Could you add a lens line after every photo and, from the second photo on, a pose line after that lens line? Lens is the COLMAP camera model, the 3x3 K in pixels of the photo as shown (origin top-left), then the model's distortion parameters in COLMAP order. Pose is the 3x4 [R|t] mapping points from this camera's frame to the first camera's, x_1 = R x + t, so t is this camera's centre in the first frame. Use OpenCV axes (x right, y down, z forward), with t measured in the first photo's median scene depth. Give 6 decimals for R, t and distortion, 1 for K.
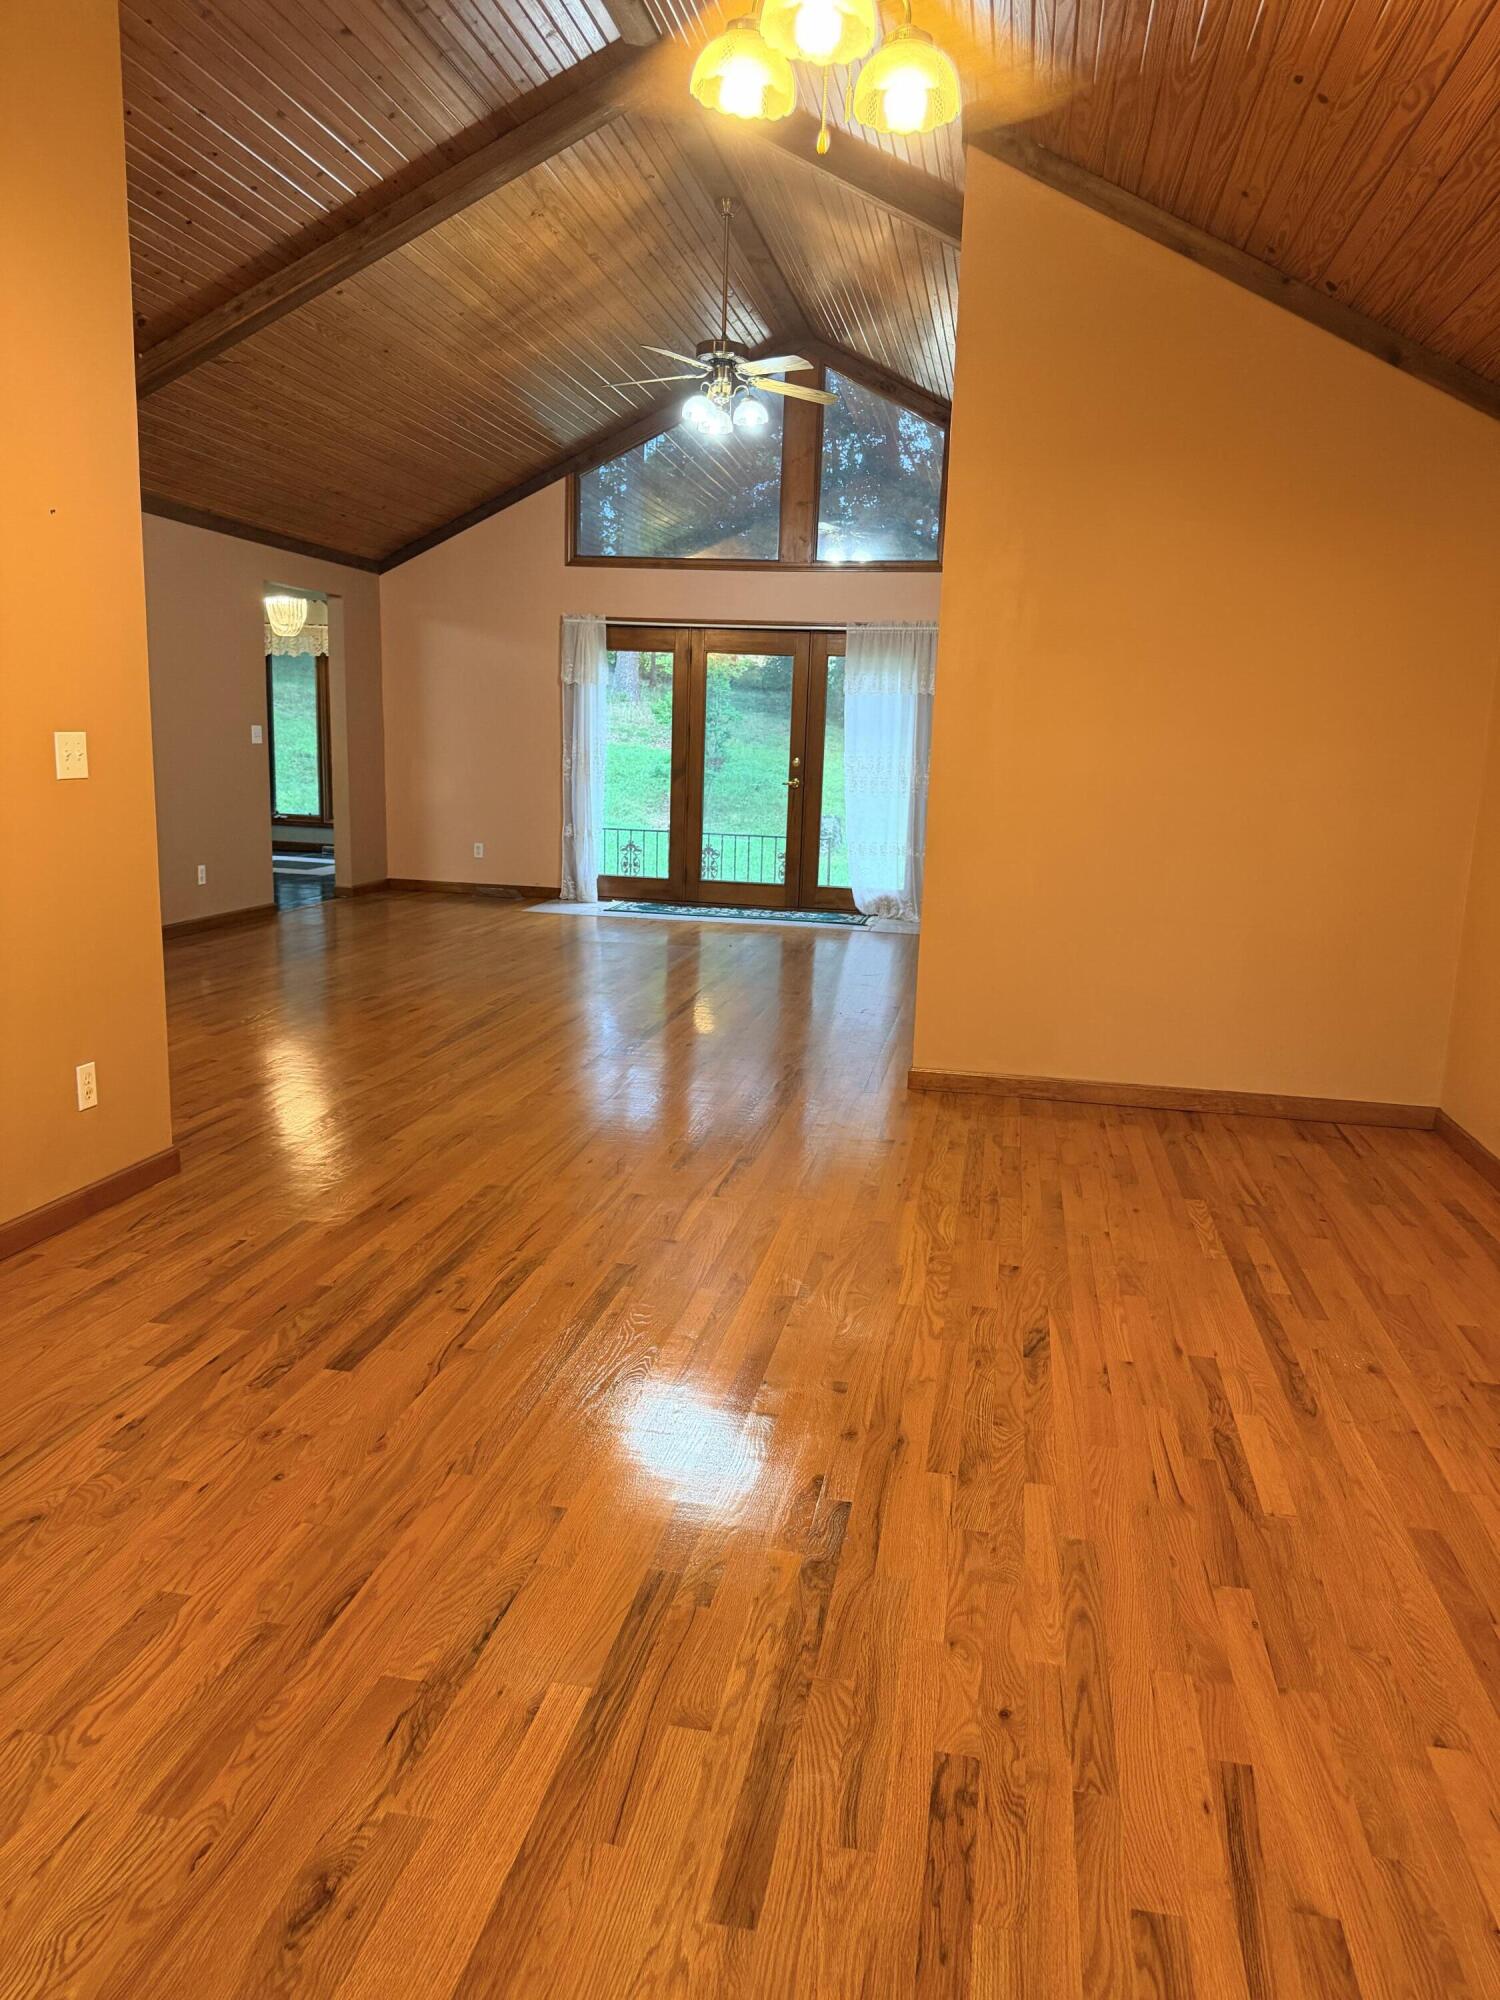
lens RADIAL K [[1411.0, 0, 753.1], [0, 1411.0, 1004.3], [0, 0, 1]] dist [0.040150, -0.000377]
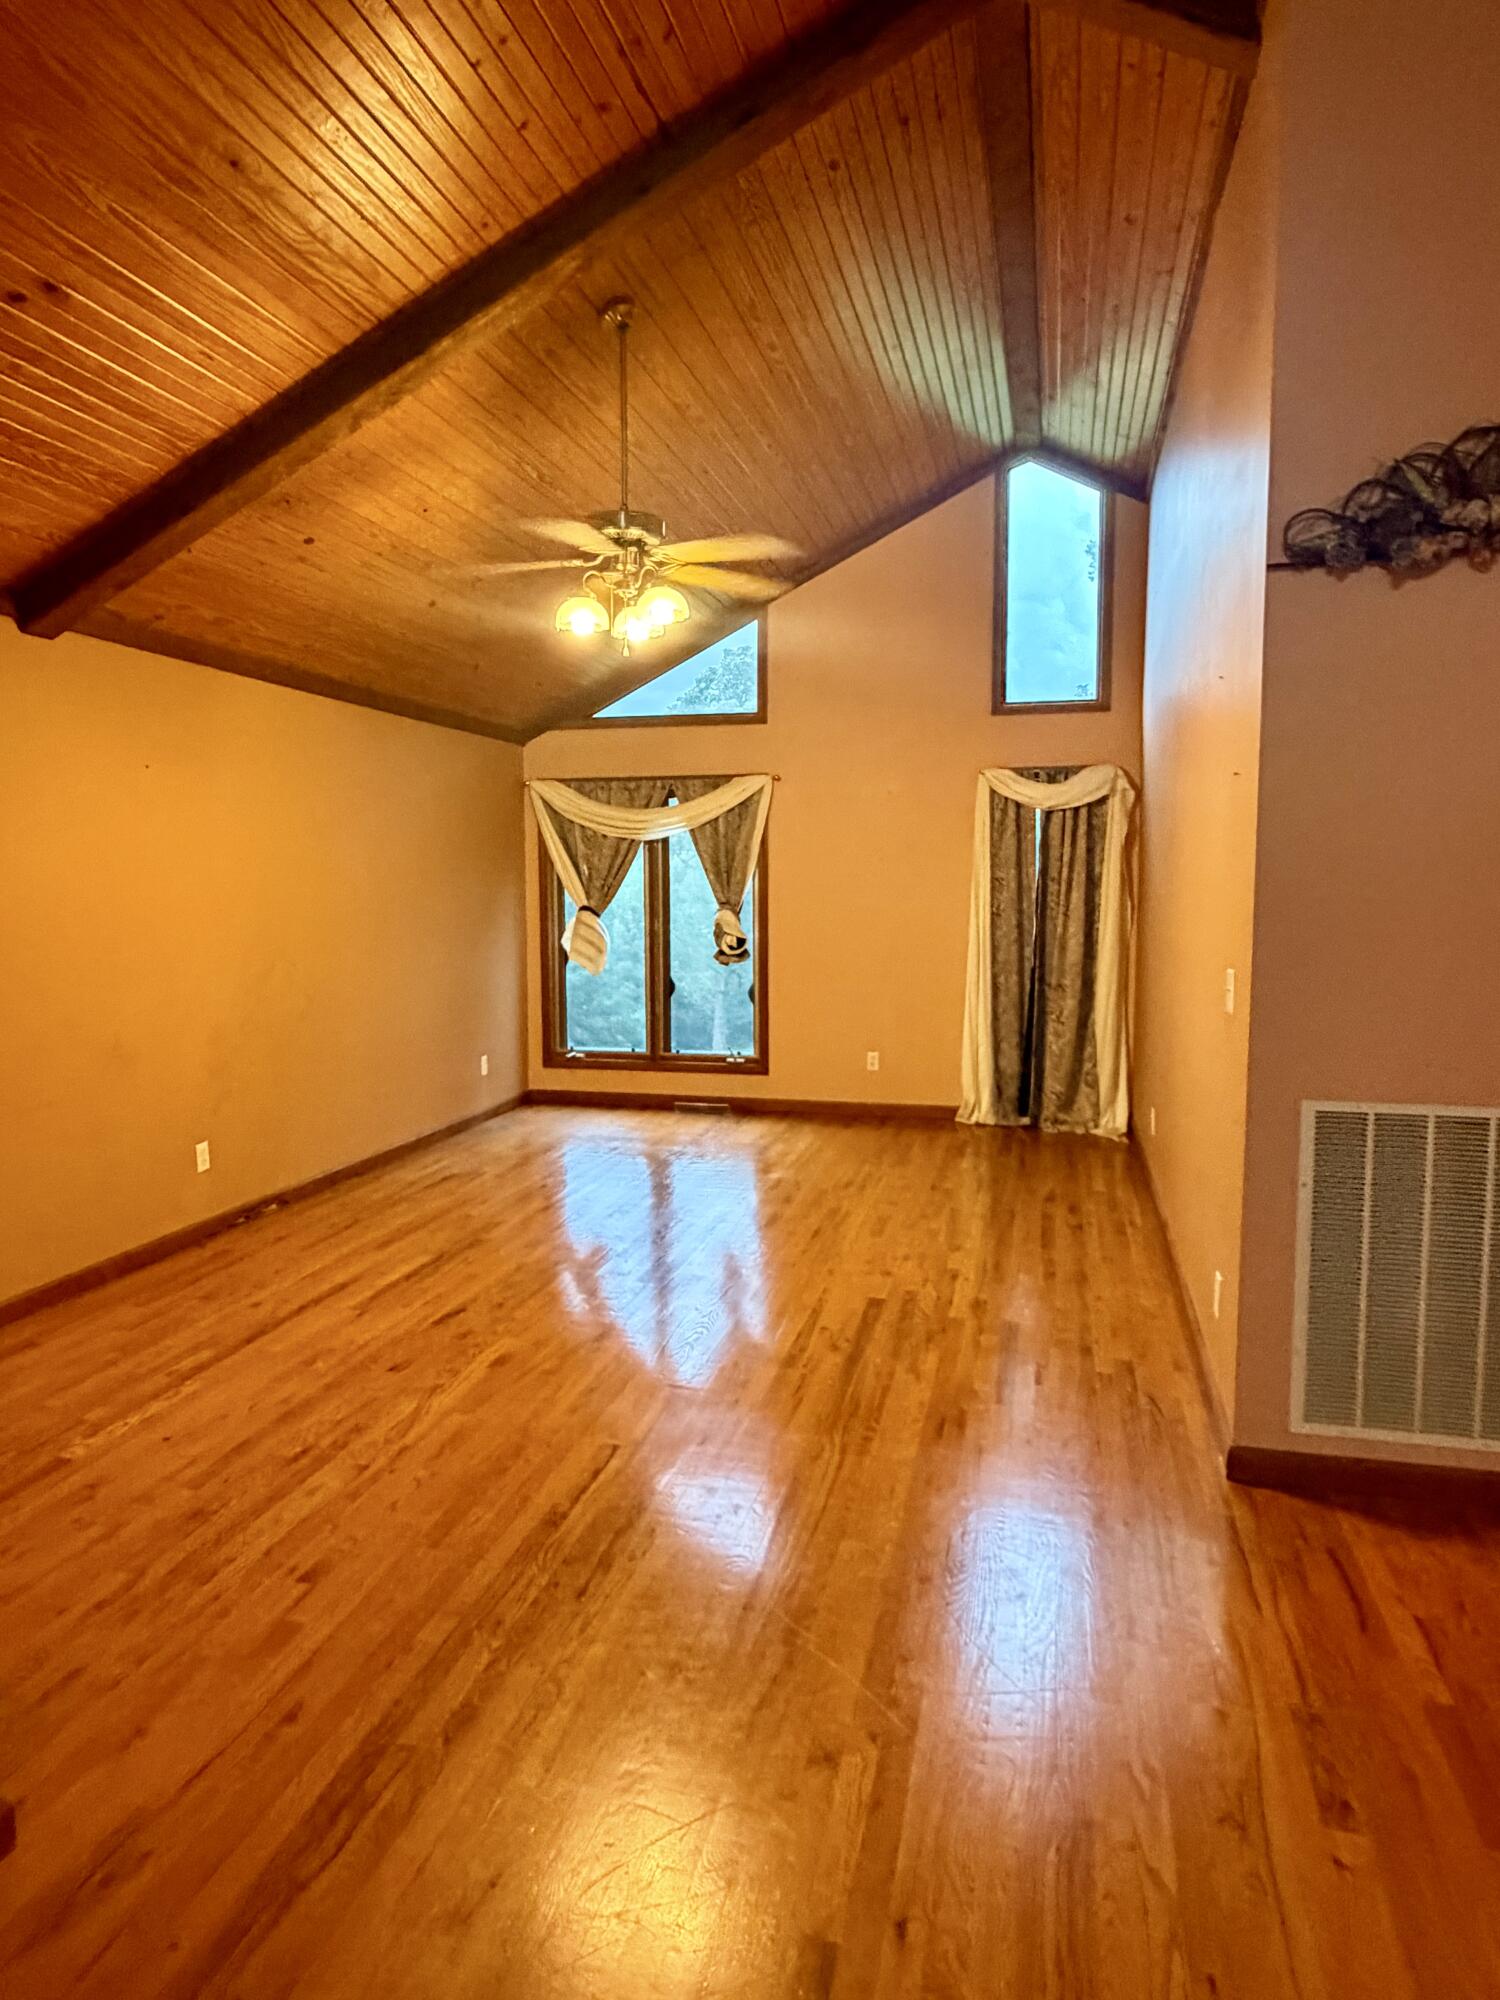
lens RADIAL K [[1234.2, 0, 750.2], [0, 1234.2, 998.1], [0, 0, 1]] dist [-0.001039, 0.000254]
pose [[-0.997629, -0.039603, 0.056280, -0.132240], [-0.022313, 0.959787, 0.279840, -0.332864], [-0.065099, 0.277921, -0.958395, 1.509194]]
